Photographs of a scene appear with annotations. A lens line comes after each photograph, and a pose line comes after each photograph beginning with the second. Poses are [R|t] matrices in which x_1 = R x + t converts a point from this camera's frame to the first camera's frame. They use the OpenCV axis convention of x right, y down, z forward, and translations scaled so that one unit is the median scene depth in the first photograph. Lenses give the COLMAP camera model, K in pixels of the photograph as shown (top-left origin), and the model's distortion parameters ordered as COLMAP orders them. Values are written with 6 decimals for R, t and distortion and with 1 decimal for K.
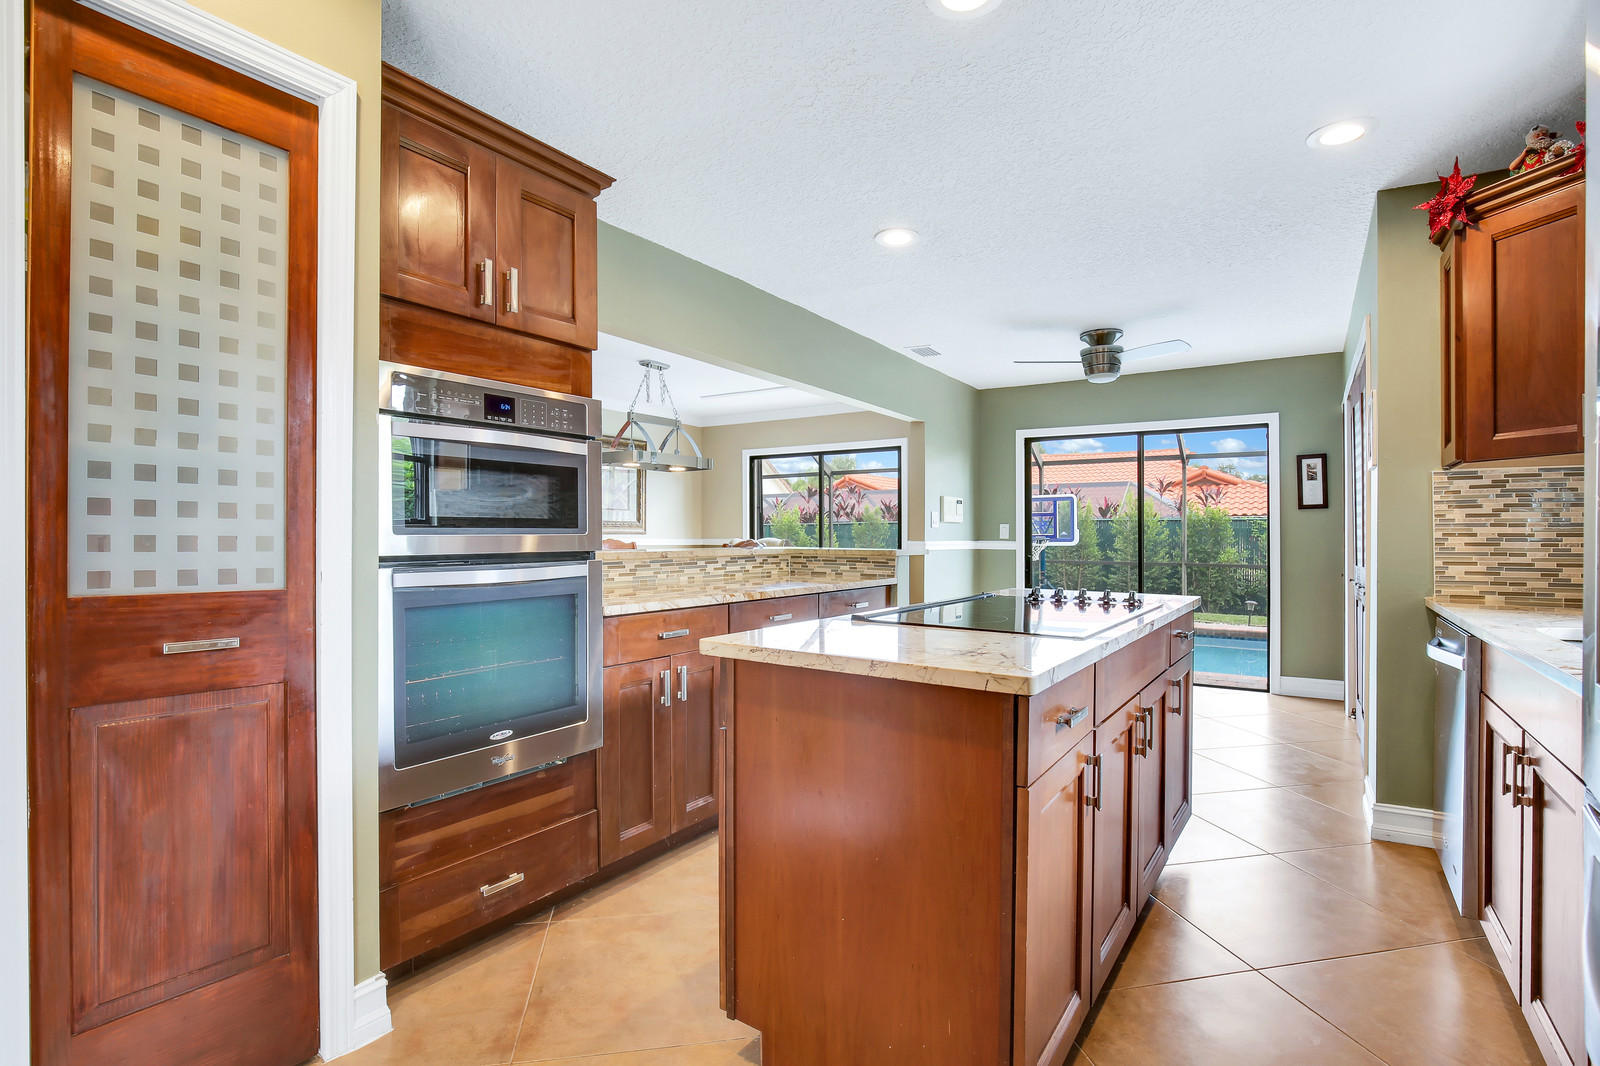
lens RADIAL K [[755.8, 0, 796.5], [0, 755.8, 533.0], [0, 0, 1]] dist [-0.024884, 0.000994]
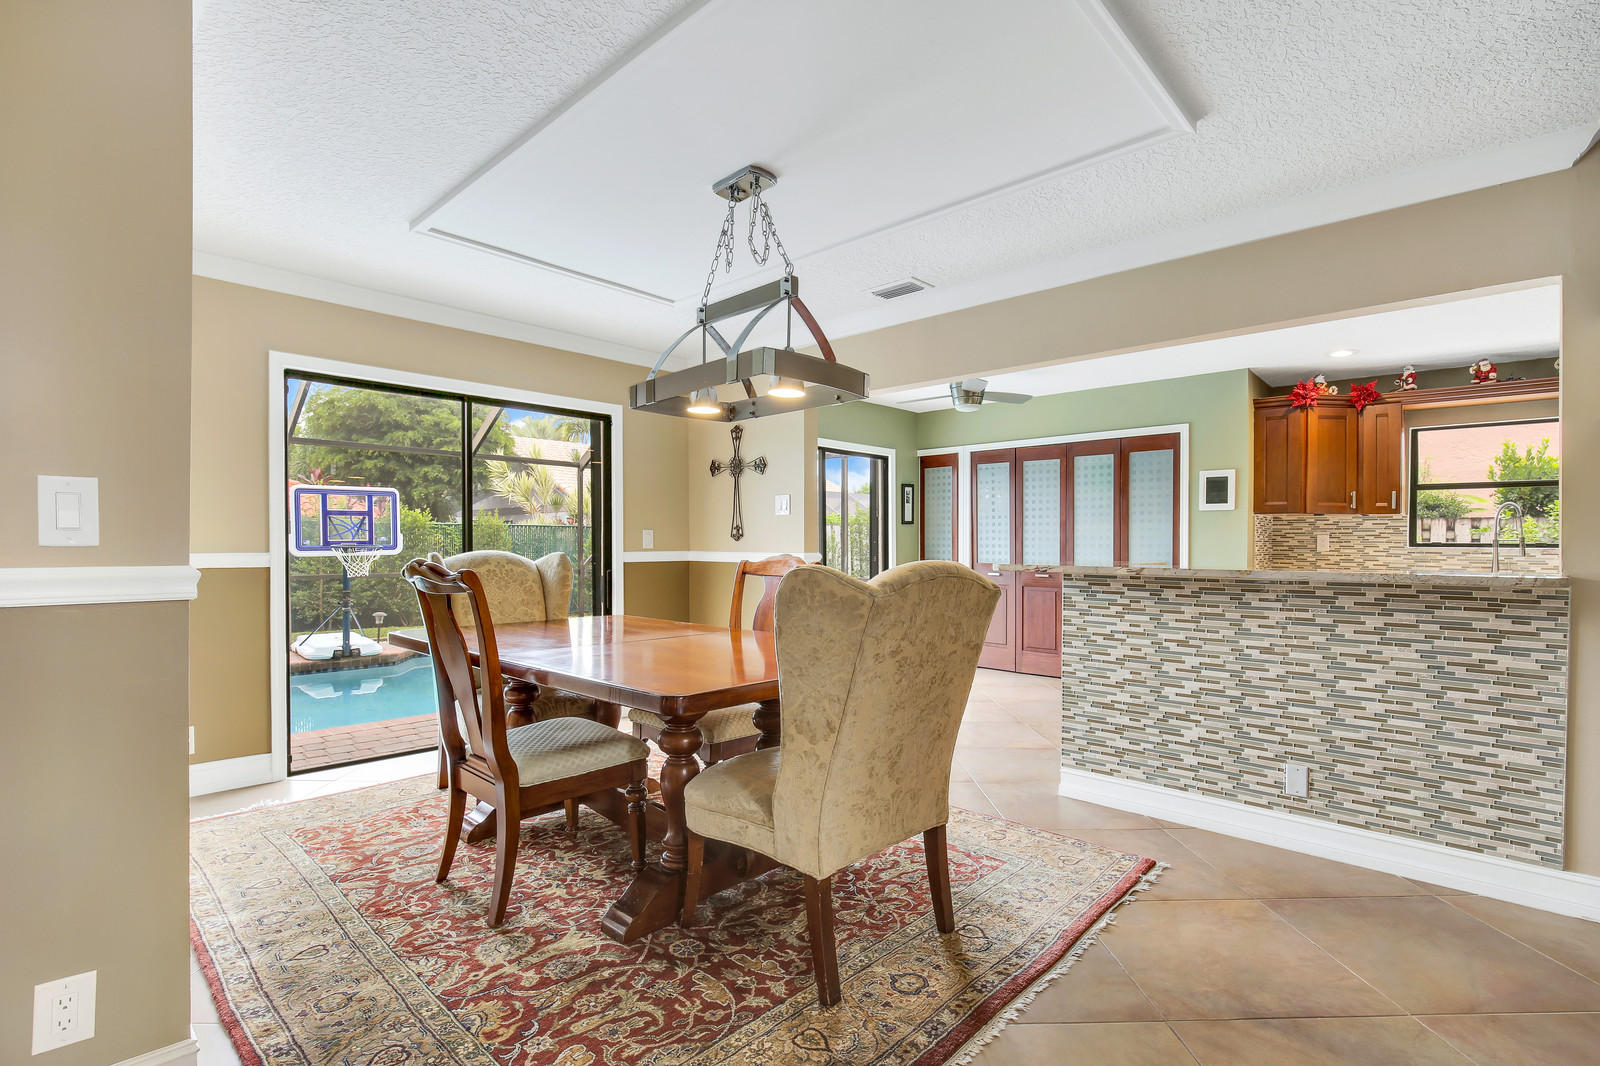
lens RADIAL K [[755.8, 0, 804.2], [0, 755.8, 542.8], [0, 0, 1]] dist [-0.024884, 0.000994]
pose [[0.182543, -0.000549, 0.983198, -0.544045], [-0.008446, 0.999962, 0.002126, -0.001088], [-0.983162, -0.008692, 0.182532, 0.755397]]
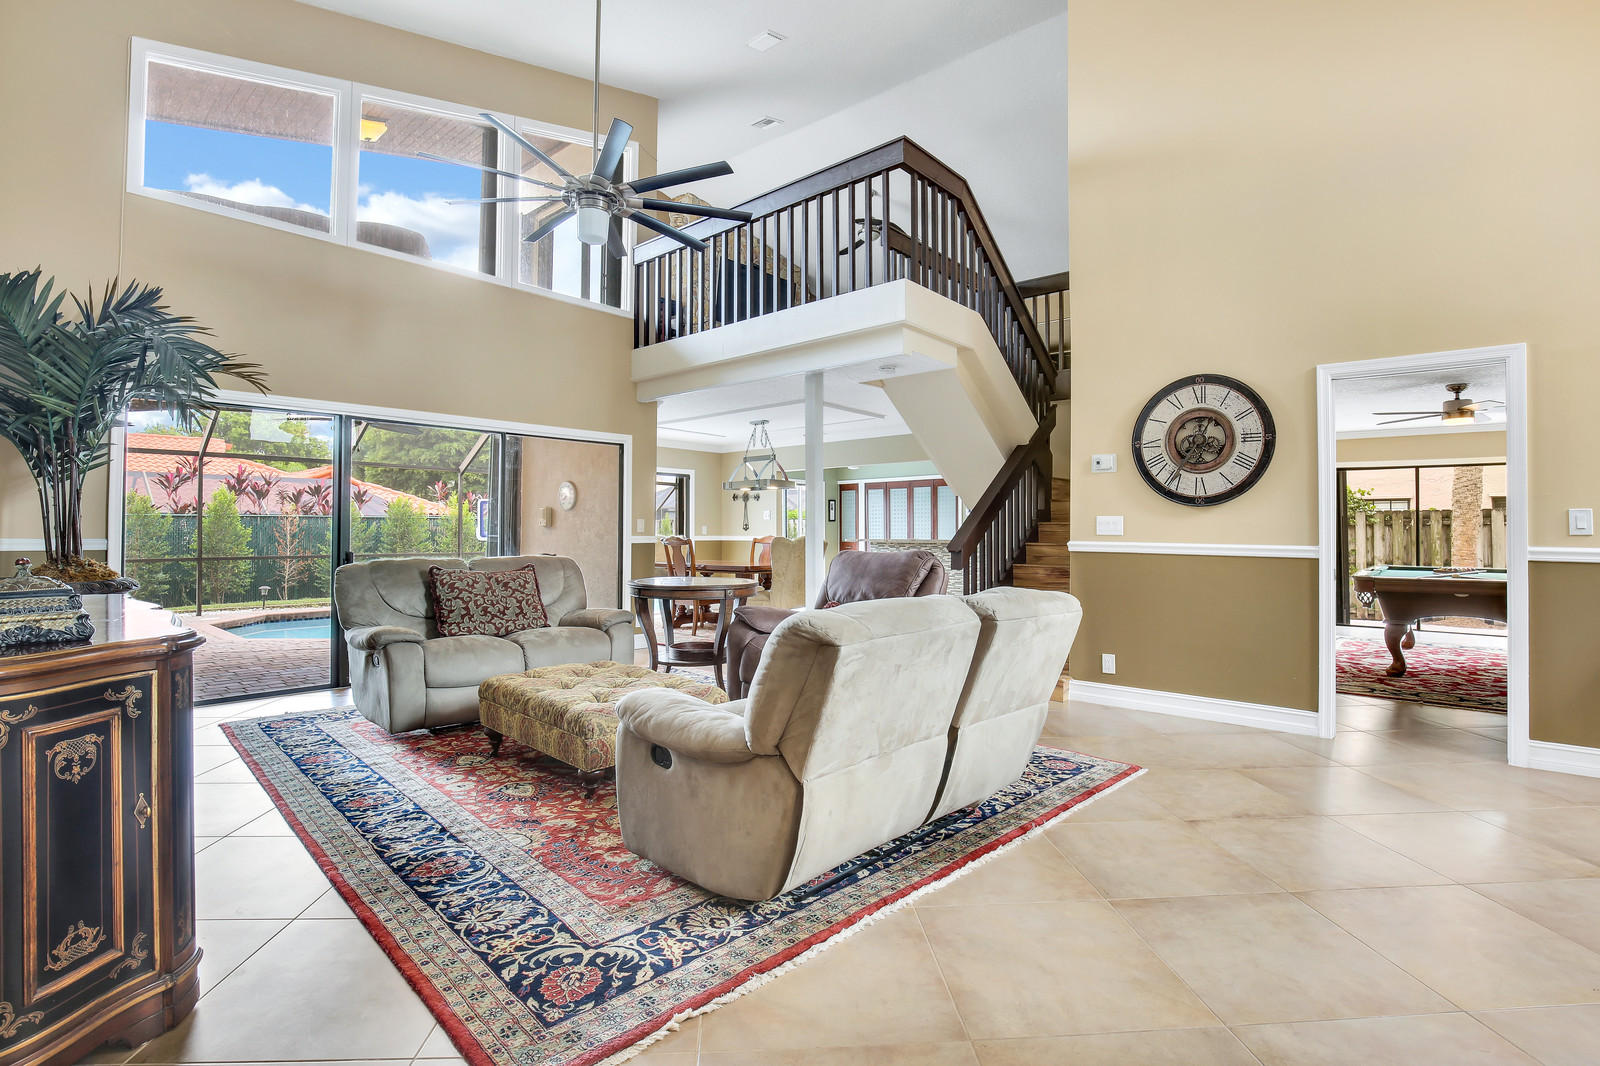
lens RADIAL K [[755.8, 0, 789.0], [0, 755.8, 523.8], [0, 0, 1]] dist [-0.024884, 0.000994]
pose [[0.162428, 0.009905, 0.986671, -1.442351], [-0.004924, 0.999945, -0.009228, -0.001218], [-0.986708, -0.003360, 0.162468, 0.594856]]
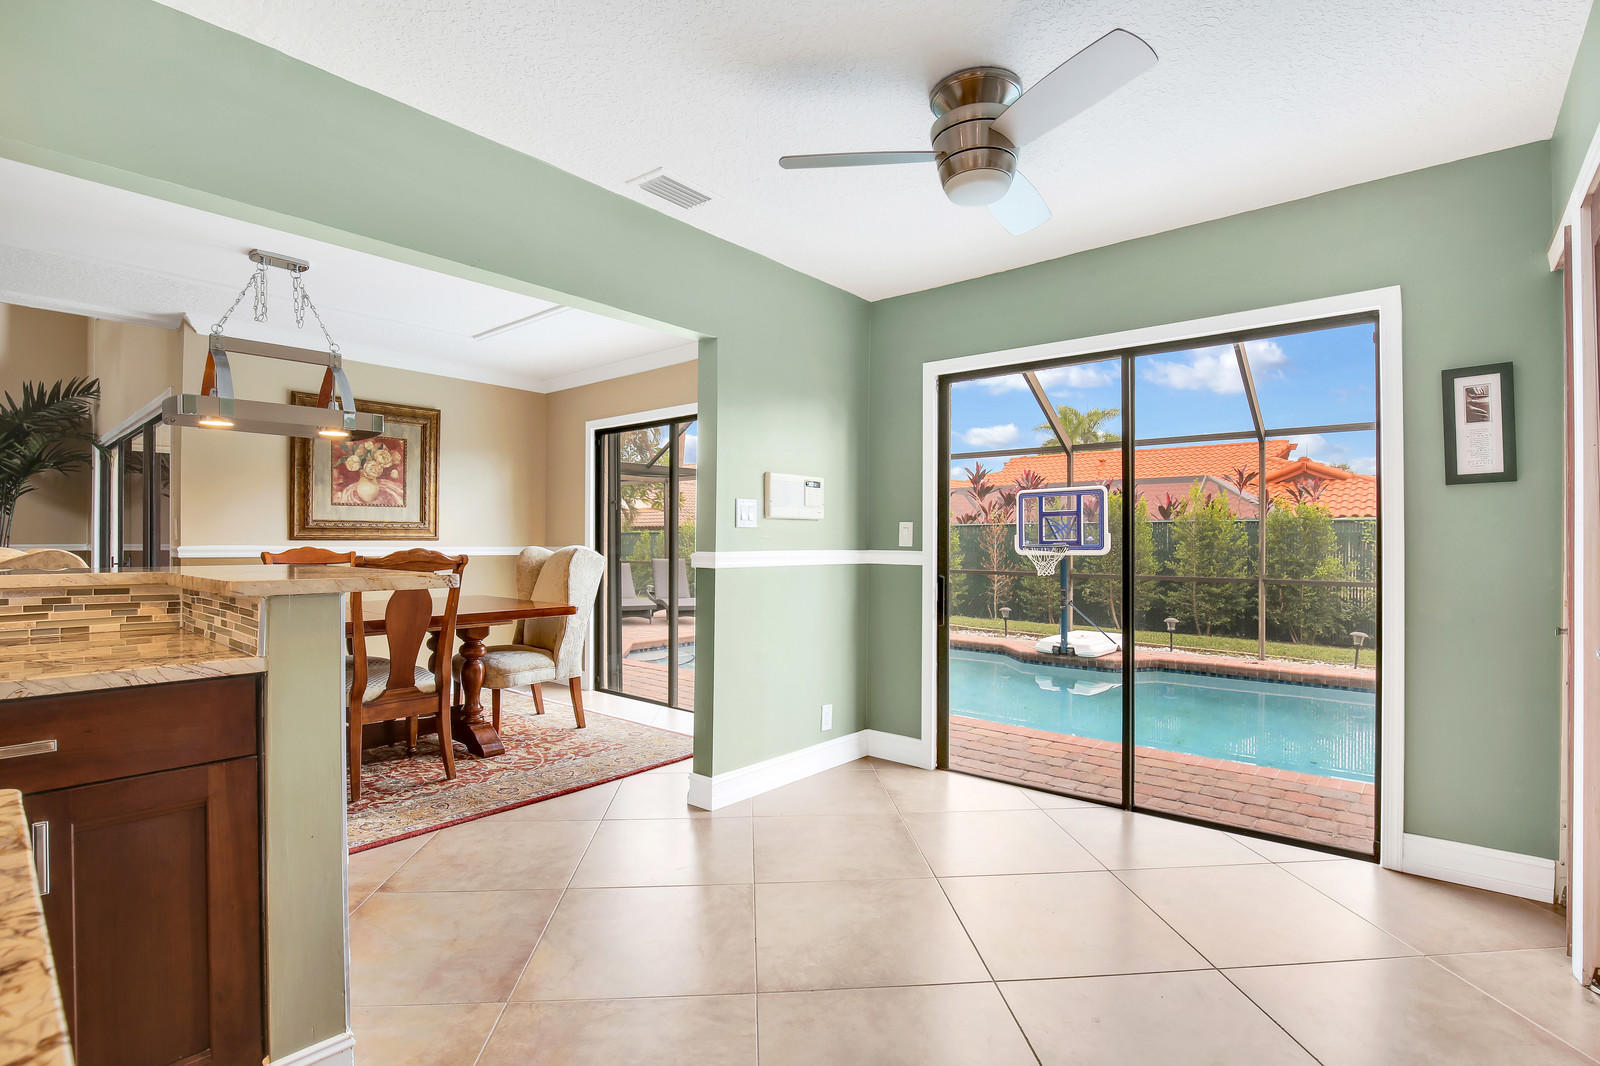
lens RADIAL K [[755.8, 0, 799.0], [0, 755.8, 545.5], [0, 0, 1]] dist [-0.024884, 0.000994]
pose [[0.994239, -0.001082, -0.107182, 0.255729], [0.001885, 0.999971, 0.007392, 0.002076], [0.107171, -0.007551, 0.994212, 0.397797]]
